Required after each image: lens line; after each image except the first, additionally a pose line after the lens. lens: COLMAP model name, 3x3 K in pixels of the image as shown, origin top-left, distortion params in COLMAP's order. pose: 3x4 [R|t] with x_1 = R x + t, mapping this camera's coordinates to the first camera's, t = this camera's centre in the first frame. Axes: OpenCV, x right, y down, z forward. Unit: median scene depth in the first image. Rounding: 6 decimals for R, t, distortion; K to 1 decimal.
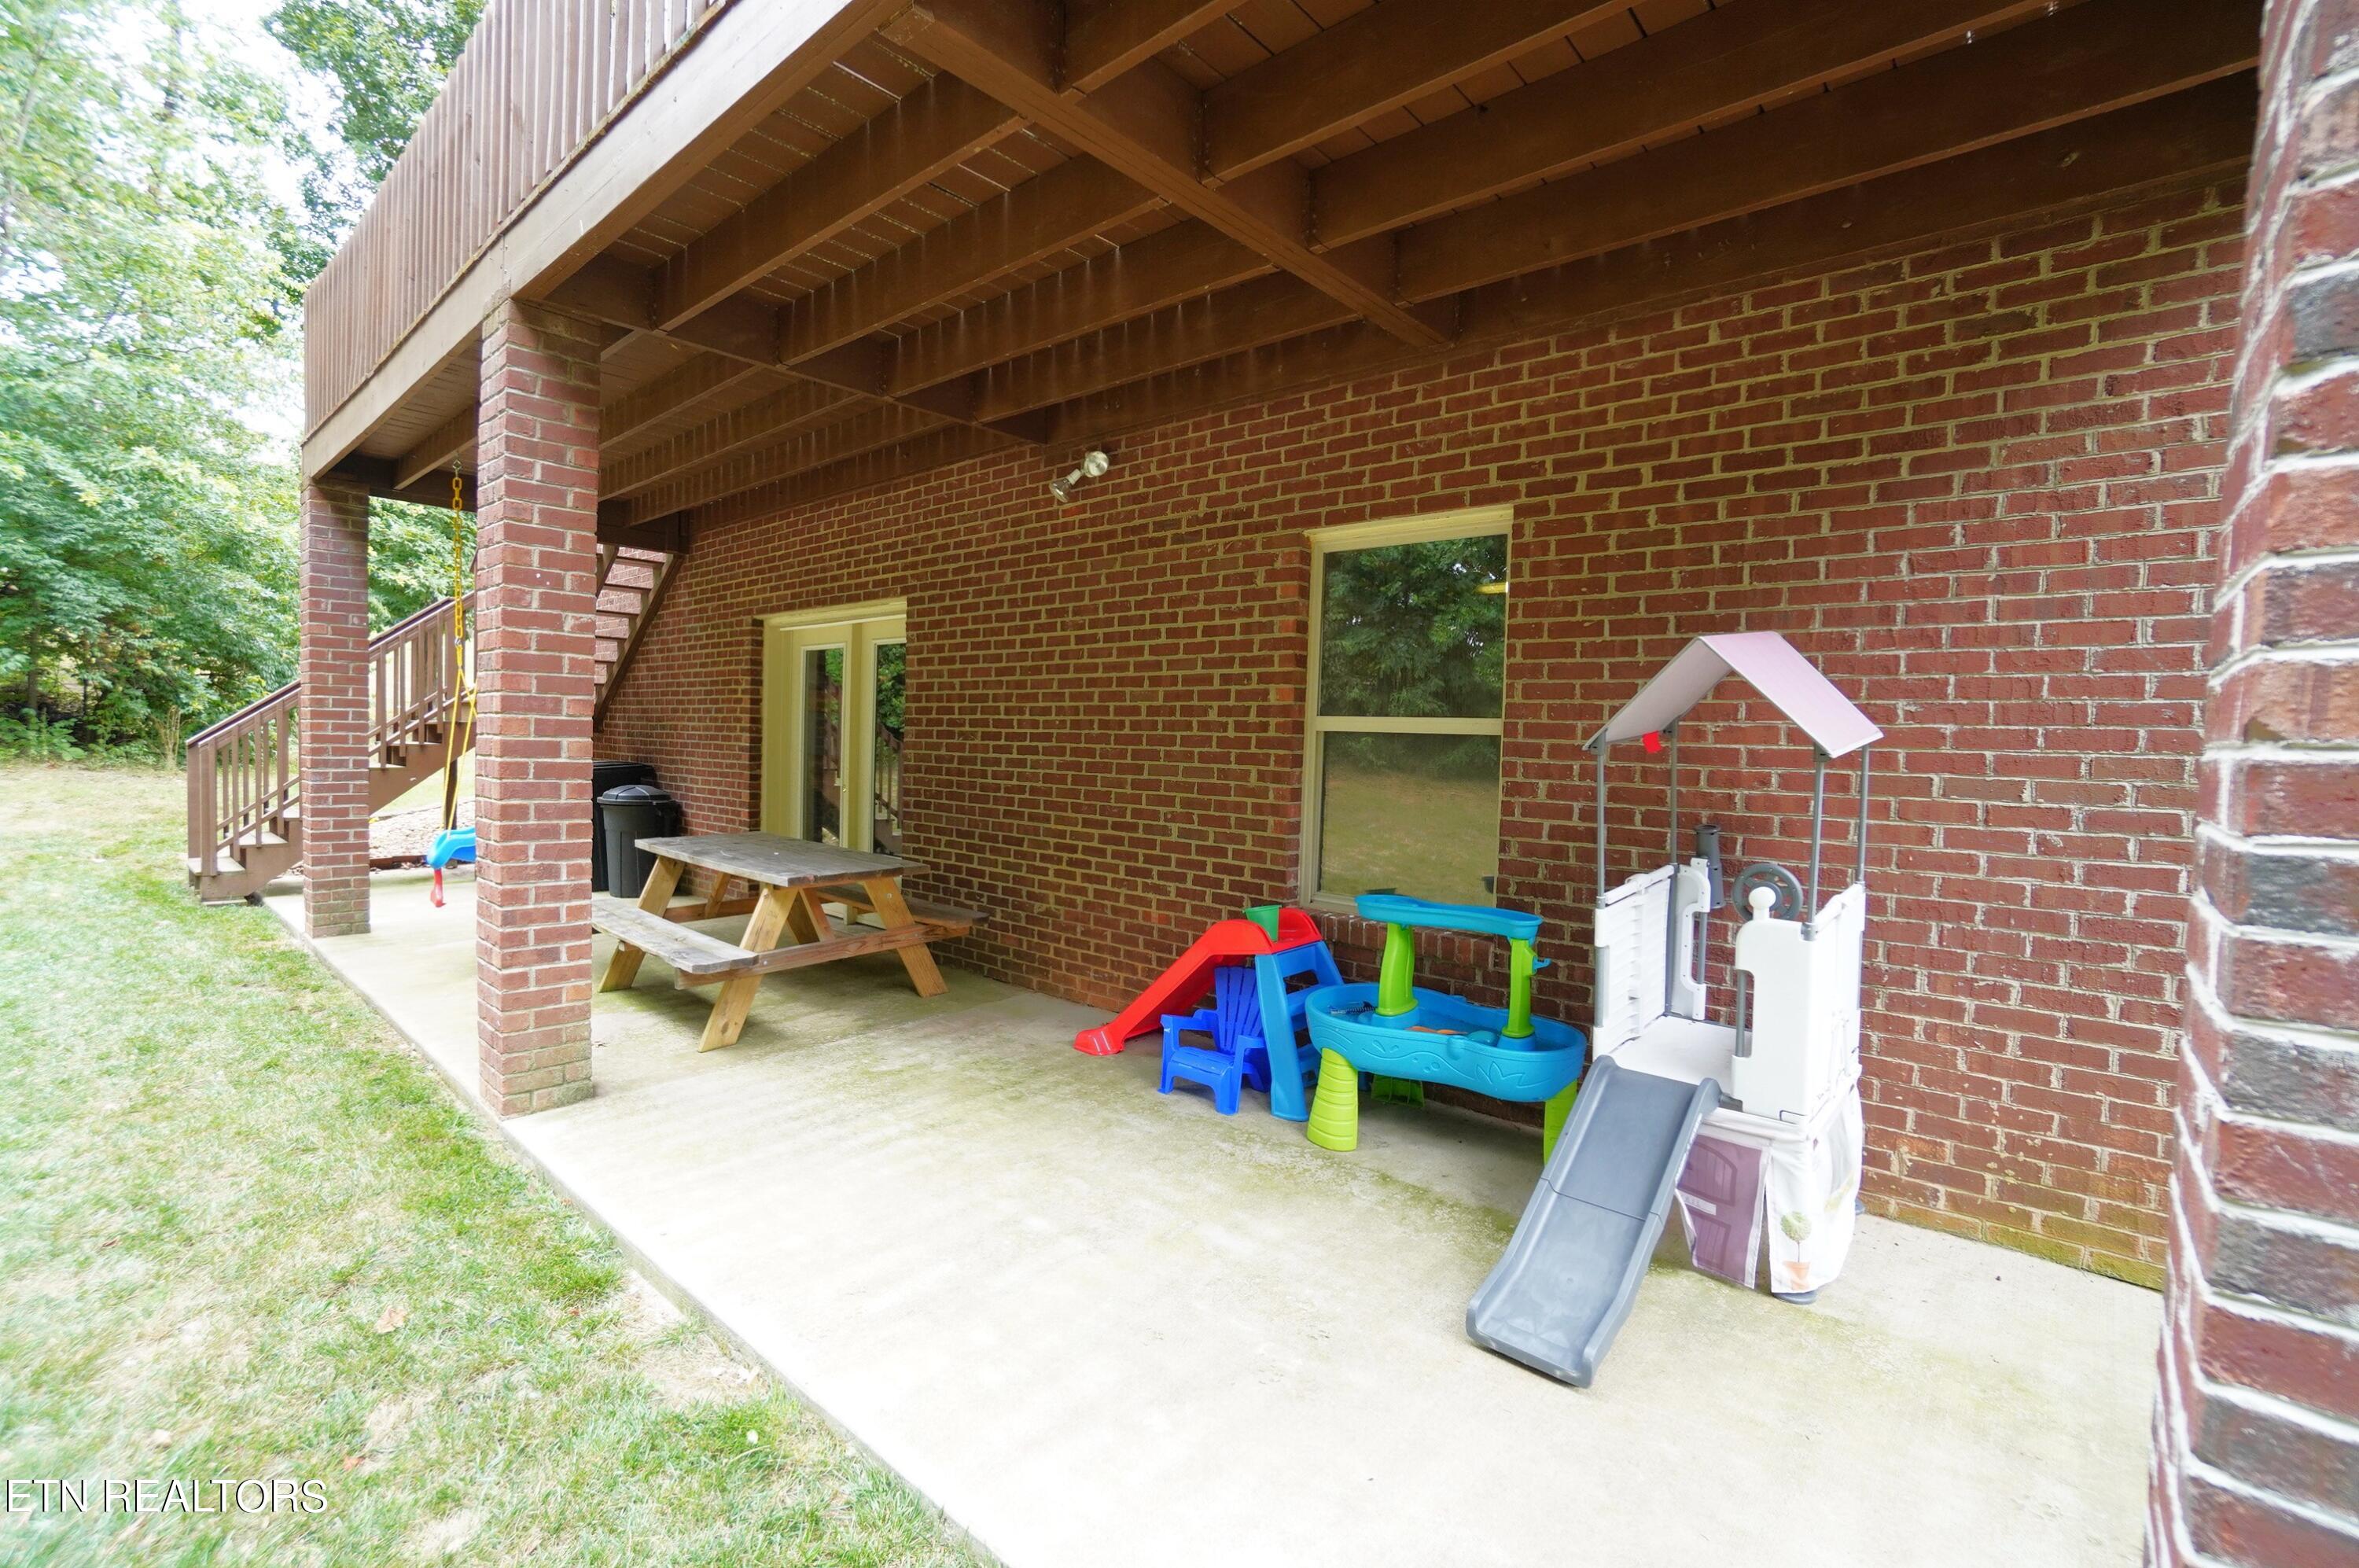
lens RADIAL K [[1033.3, 0, 1169.9], [0, 1033.3, 790.8], [0, 0, 1]] dist [-0.070142, 0.024256]
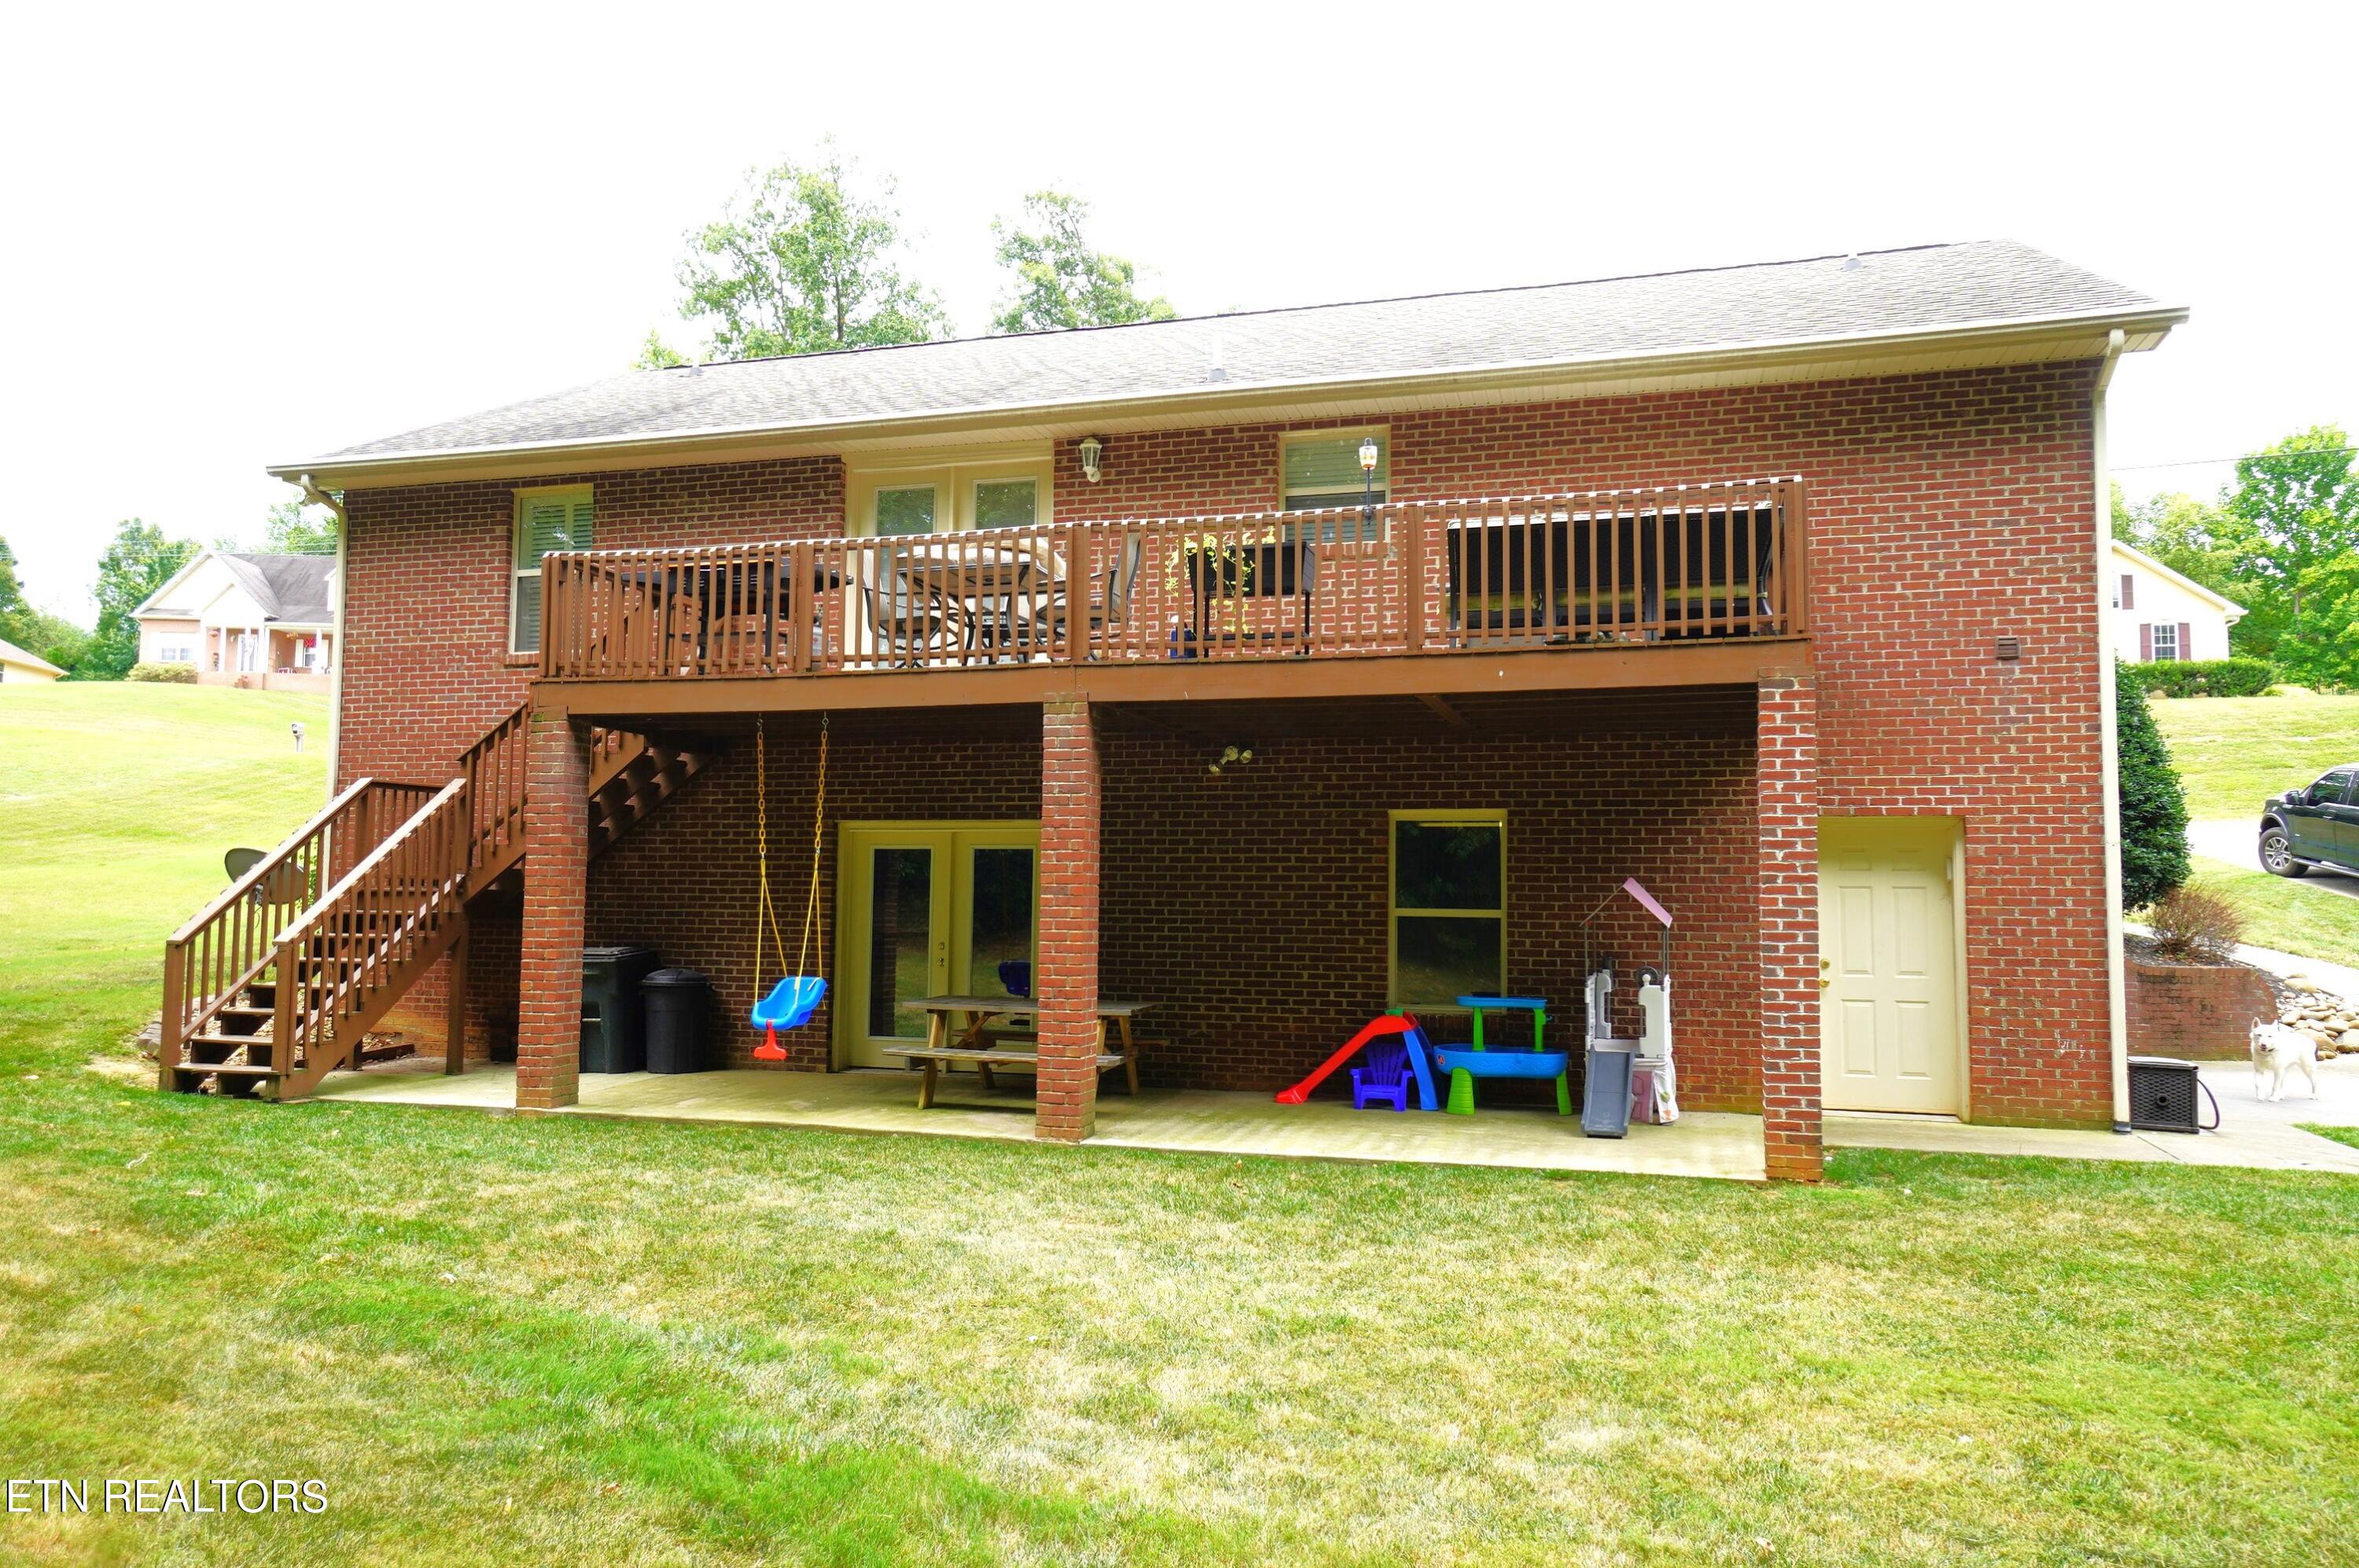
lens RADIAL K [[1616.9, 0, 1179.5], [0, 1616.9, 784.0], [0, 0, 1]] dist [0.009577, 0.000294]
pose [[0.904666, 0.012362, 0.425942, -1.677439], [0.035517, 0.993913, -0.104281, -0.005289], [-0.424639, 0.109468, 0.898720, -1.705627]]
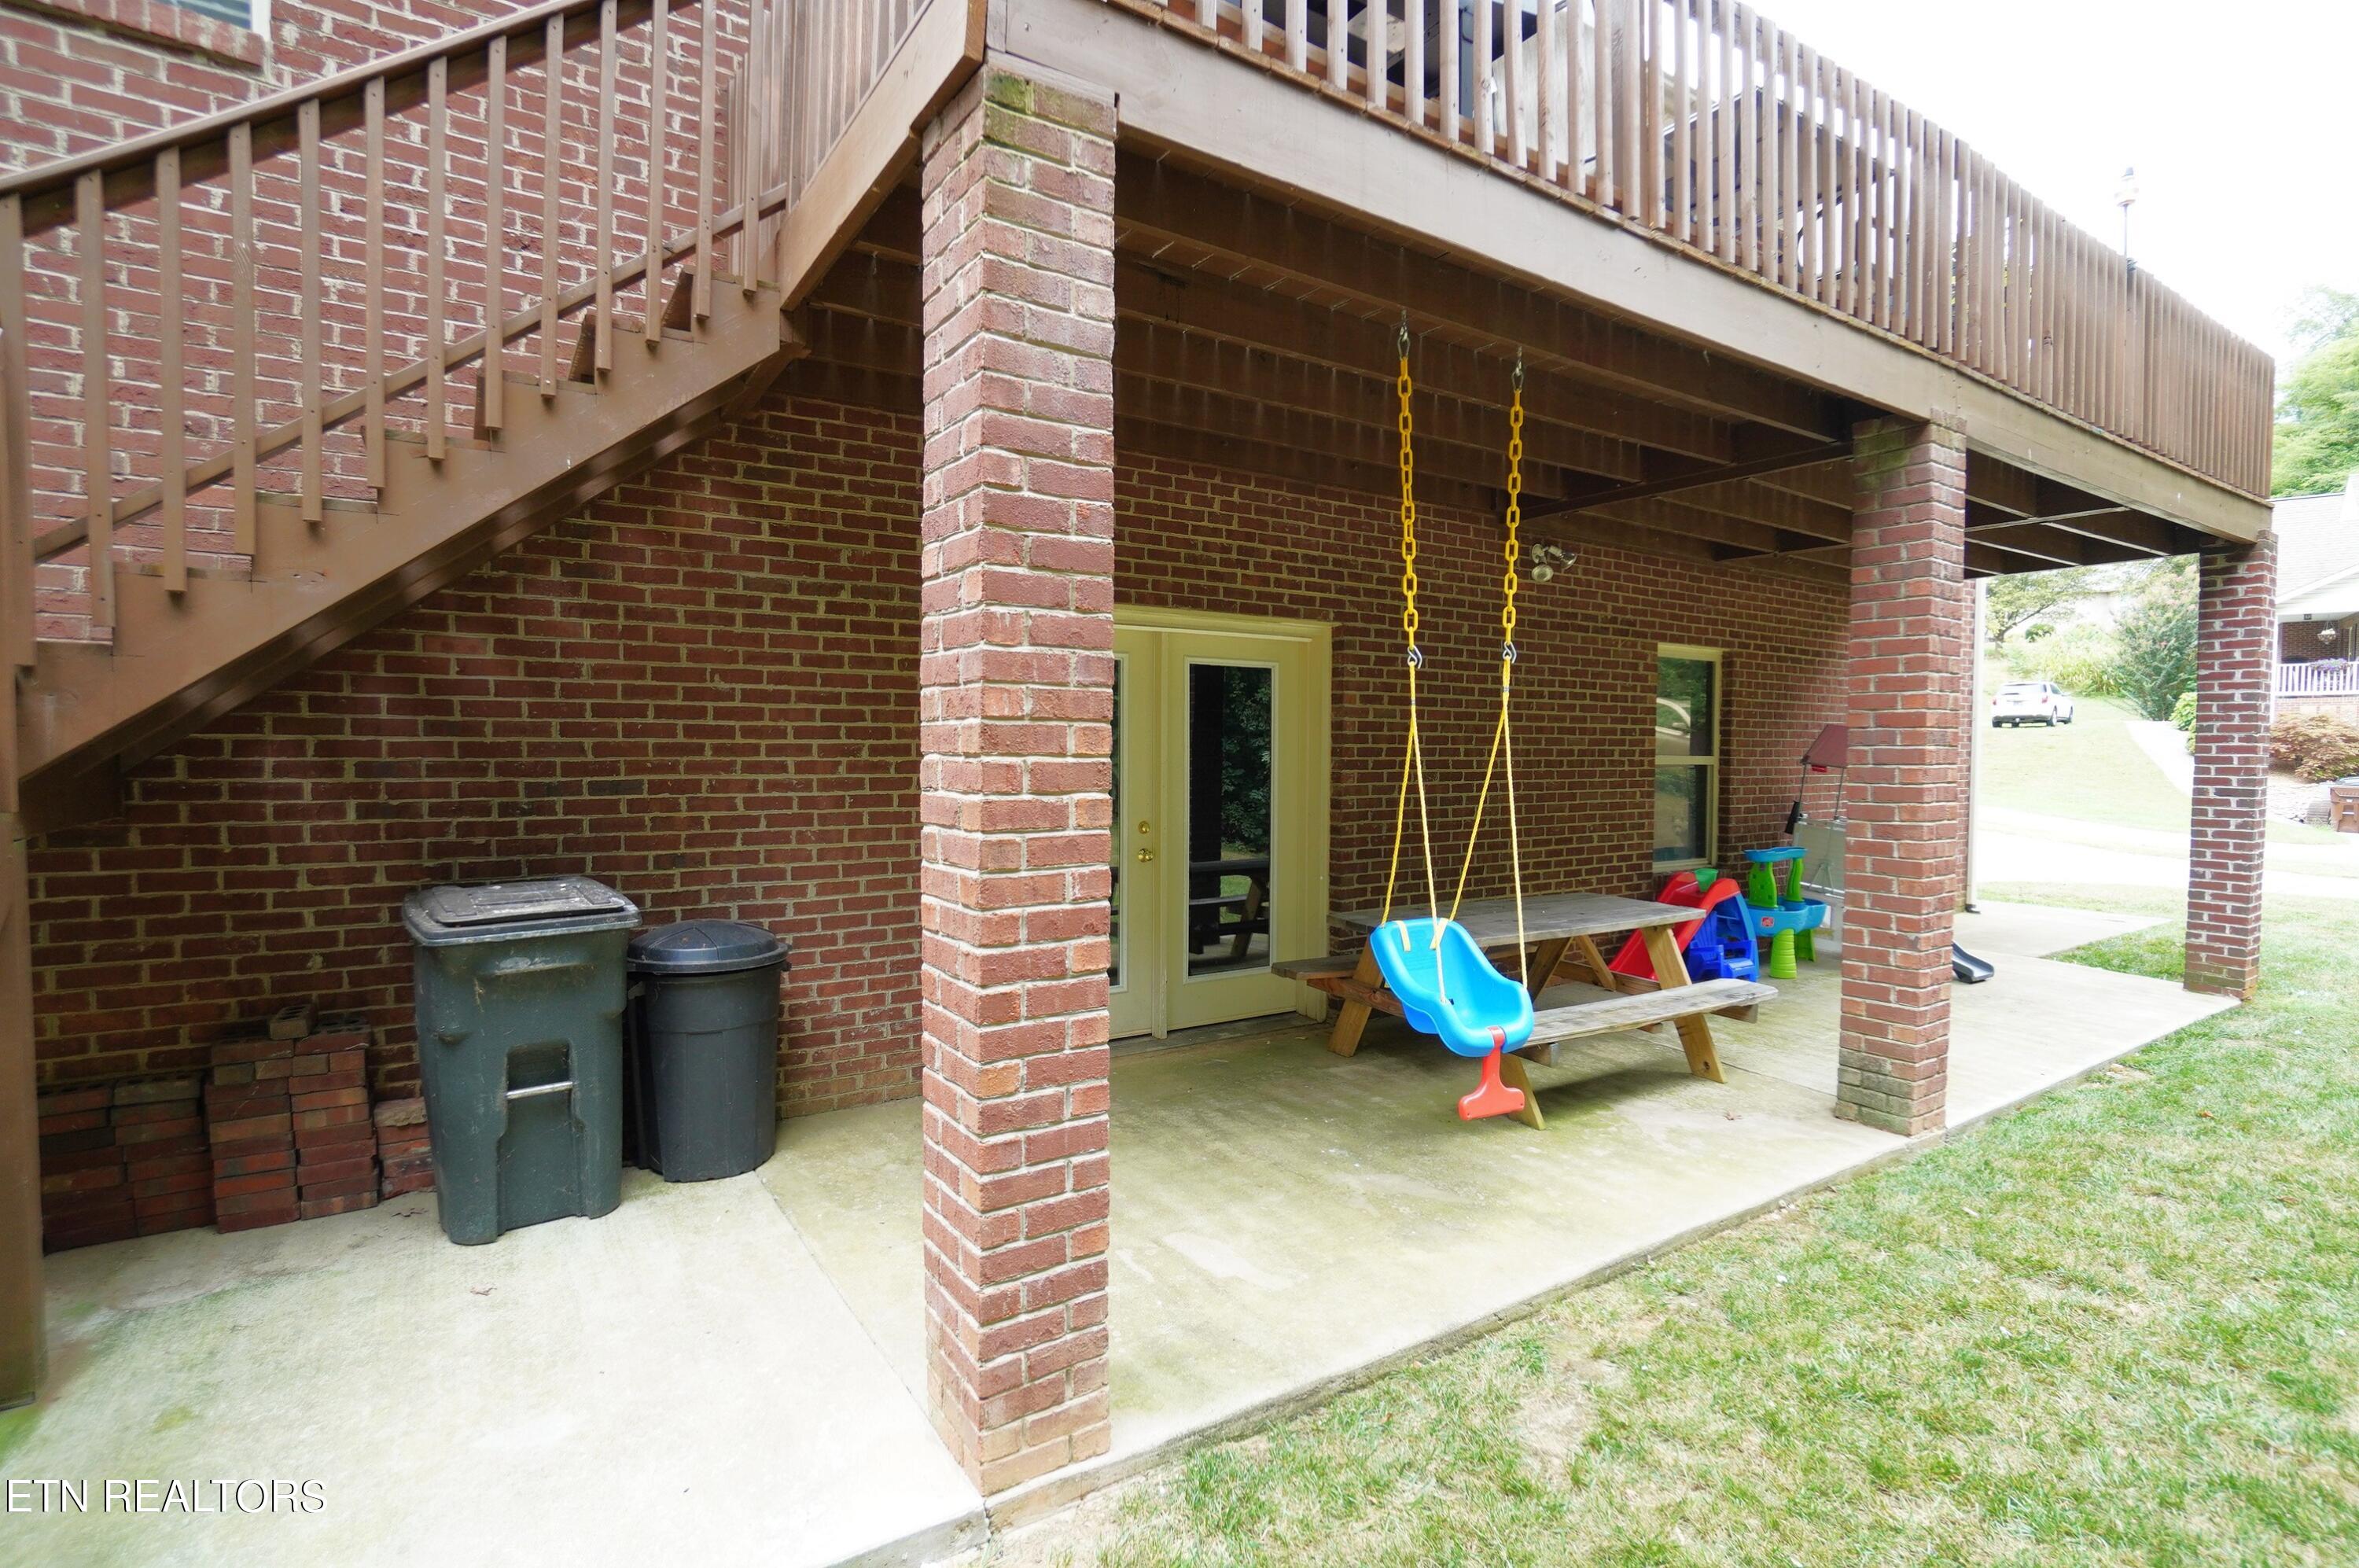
lens RADIAL K [[1119.3, 0, 1174.4], [0, 1119.3, 791.0], [0, 0, 1]] dist [-0.053326, 0.023037]
pose [[0.266011, -0.067920, 0.961574, -2.021625], [0.045923, 0.997275, 0.057737, -0.175576], [-0.962875, 0.028800, 0.268405, 1.447174]]
